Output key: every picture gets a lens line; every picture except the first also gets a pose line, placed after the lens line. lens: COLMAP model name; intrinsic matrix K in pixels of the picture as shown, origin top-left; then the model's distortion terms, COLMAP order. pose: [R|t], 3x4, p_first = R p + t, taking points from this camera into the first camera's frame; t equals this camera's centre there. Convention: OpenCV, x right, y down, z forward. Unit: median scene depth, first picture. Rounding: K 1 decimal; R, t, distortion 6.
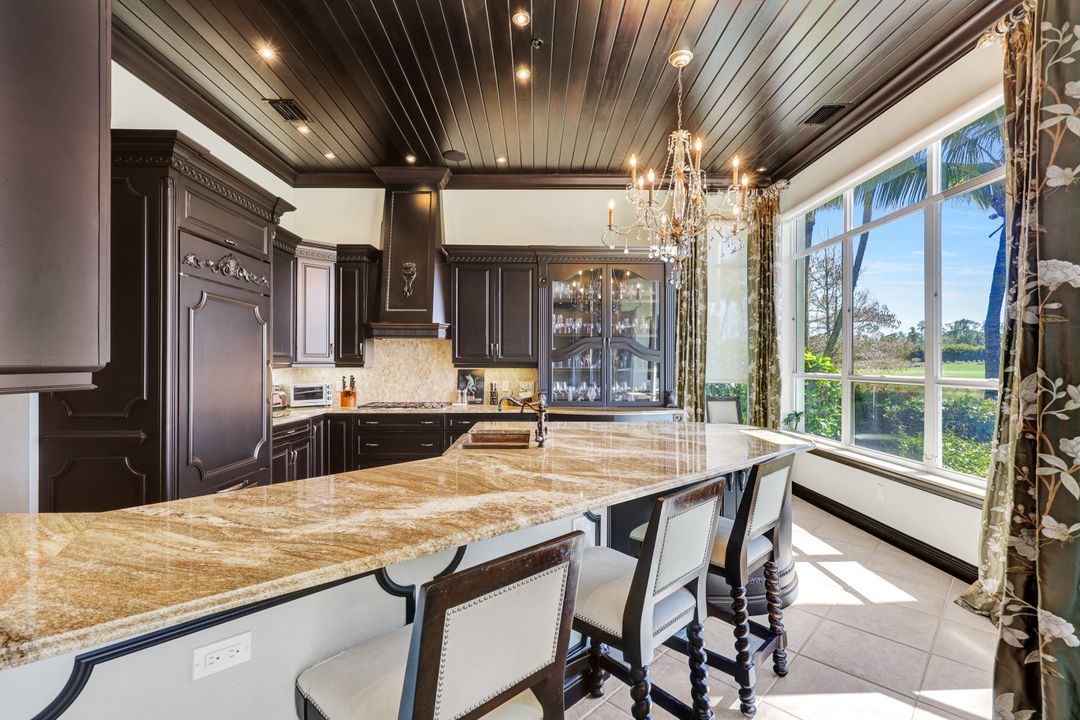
lens RADIAL K [[496.8, 0, 539.5], [0, 496.8, 359.9], [0, 0, 1]] dist [-0.000336, -0.000027]
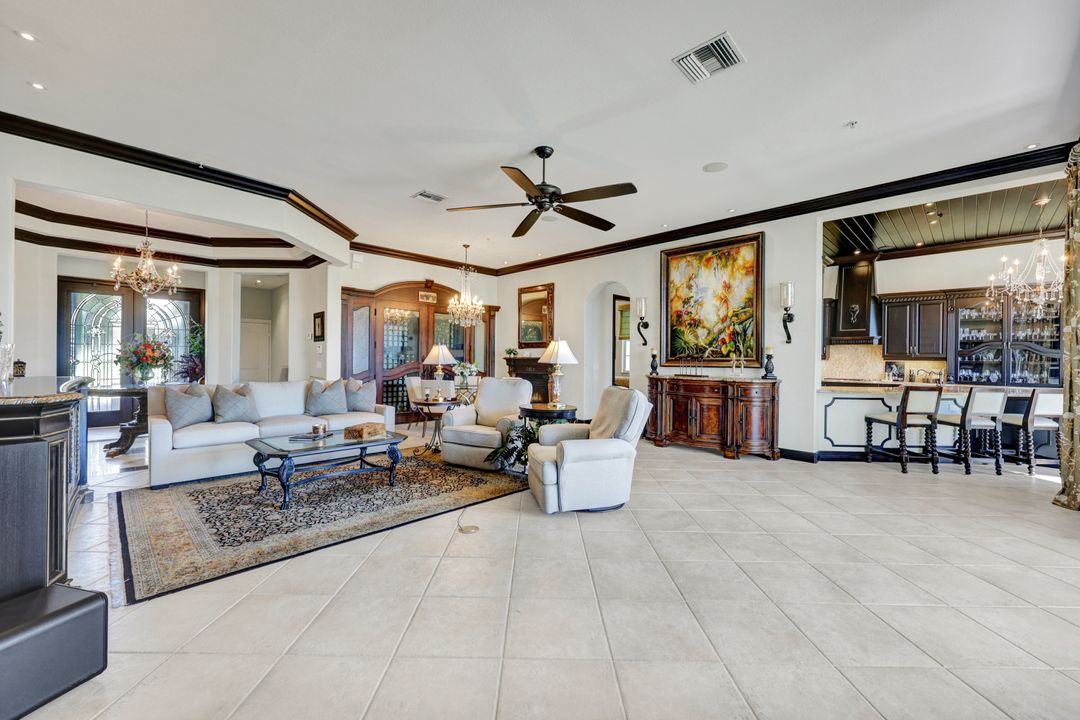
lens RADIAL K [[439.2, 0, 533.2], [0, 439.2, 359.3], [0, 0, 1]] dist [0.000075, 0.000232]
pose [[0.702500, 0.005326, -0.711664, 0.071087], [-0.008575, 0.999963, -0.000982, 0.024274], [0.711632, 0.006792, 0.702519, -1.031545]]
